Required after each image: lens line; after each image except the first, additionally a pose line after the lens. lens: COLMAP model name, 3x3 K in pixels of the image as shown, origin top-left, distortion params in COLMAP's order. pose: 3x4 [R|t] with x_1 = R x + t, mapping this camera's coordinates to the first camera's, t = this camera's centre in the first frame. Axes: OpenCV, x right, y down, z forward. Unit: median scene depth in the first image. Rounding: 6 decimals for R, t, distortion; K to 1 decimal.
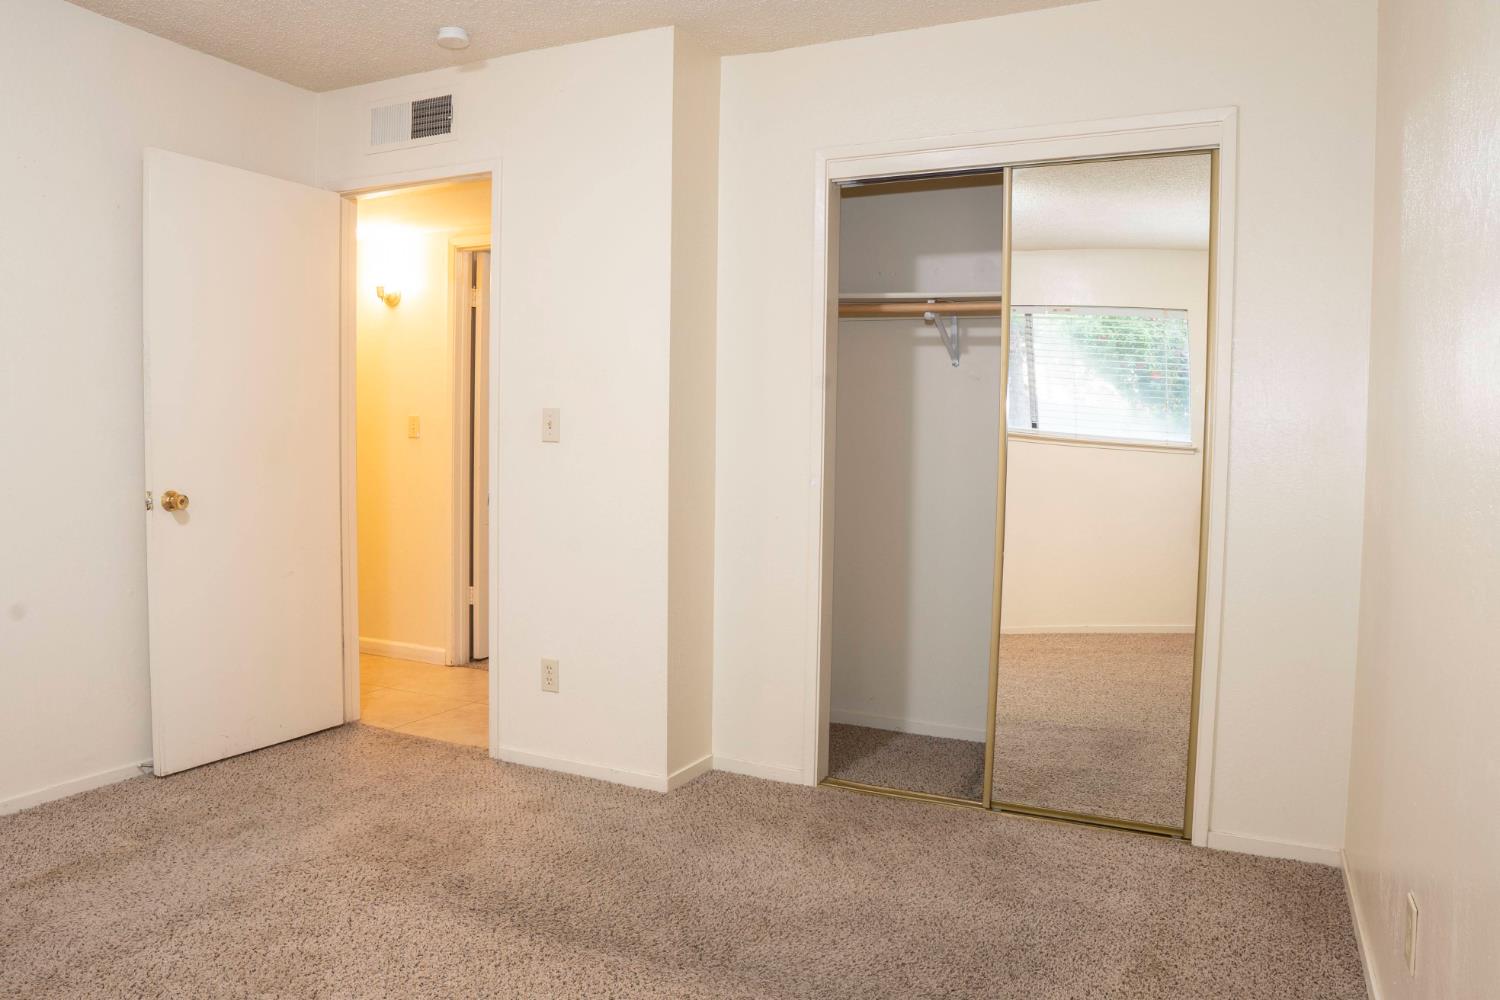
lens RADIAL K [[1057.0, 0, 743.9], [0, 1057.0, 498.2], [0, 0, 1]] dist [-0.107754, 0.071042]
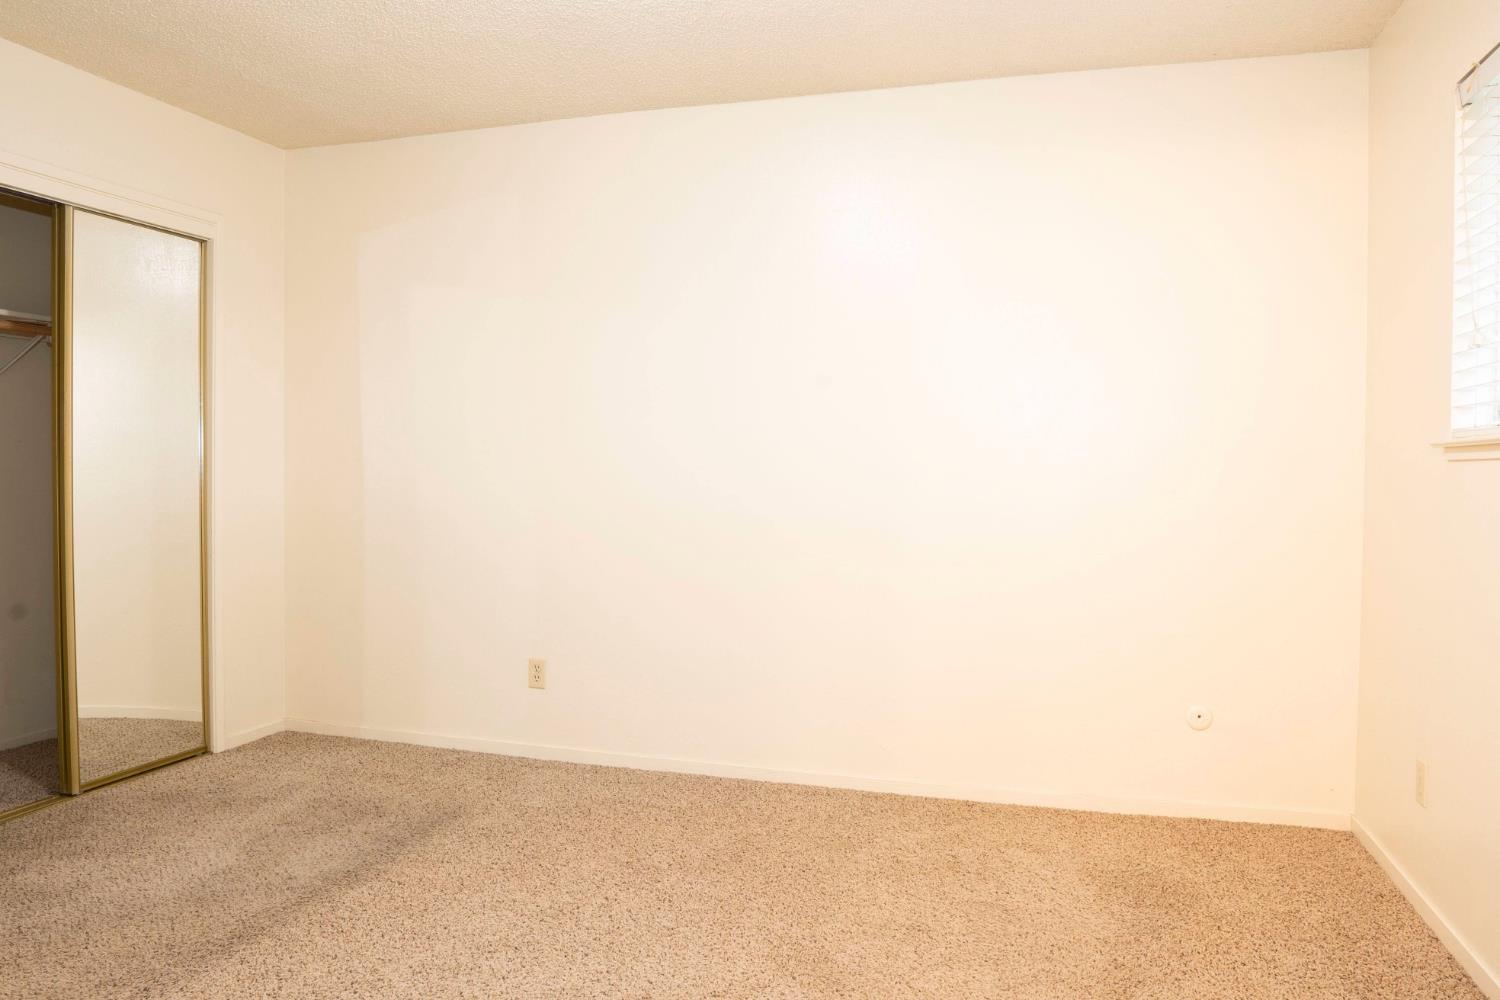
lens RADIAL K [[1057.0, 0, 743.9], [0, 1057.0, 498.2], [0, 0, 1]] dist [-0.107754, 0.071042]
pose [[-0.146922, -0.044944, 0.988126, -0.965721], [0.050092, 0.997347, 0.052812, -0.031857], [-0.987879, 0.057256, -0.144281, 0.484427]]
